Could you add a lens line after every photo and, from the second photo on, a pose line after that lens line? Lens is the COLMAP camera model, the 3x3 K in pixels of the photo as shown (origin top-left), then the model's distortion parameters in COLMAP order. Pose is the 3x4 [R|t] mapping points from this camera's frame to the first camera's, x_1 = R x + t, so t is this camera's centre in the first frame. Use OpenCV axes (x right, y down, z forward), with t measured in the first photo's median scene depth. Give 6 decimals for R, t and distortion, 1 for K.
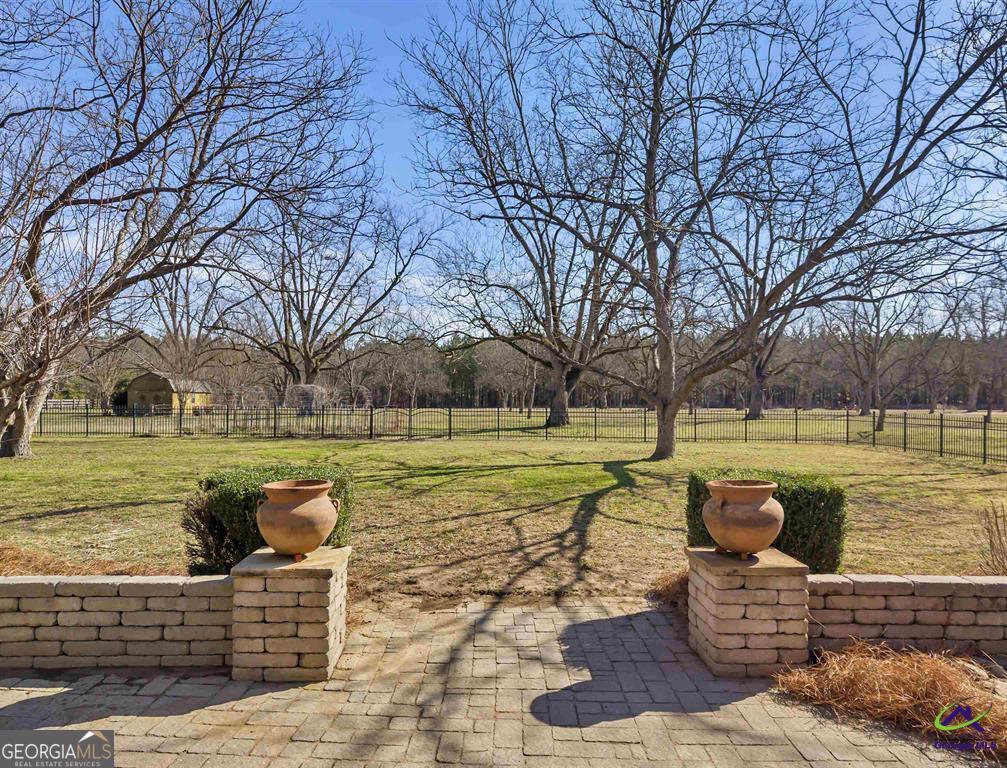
lens RADIAL K [[695.1, 0, 501.7], [0, 695.1, 376.5], [0, 0, 1]] dist [0.000868, -0.004064]
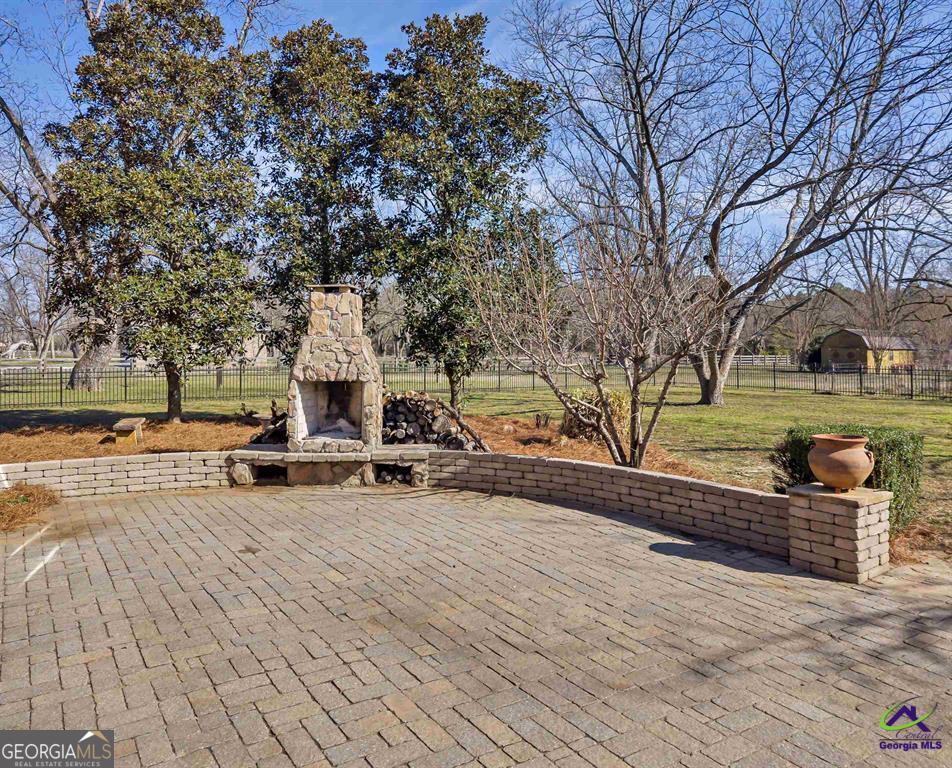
lens RADIAL K [[692.3, 0, 474.2], [0, 692.3, 382.6], [0, 0, 1]] dist [0.010721, 0.002993]
pose [[0.575812, 0.037004, -0.816744, 0.359559], [0.020571, 0.998003, 0.059719, -0.041438], [0.817323, -0.051188, 0.573901, -0.316155]]
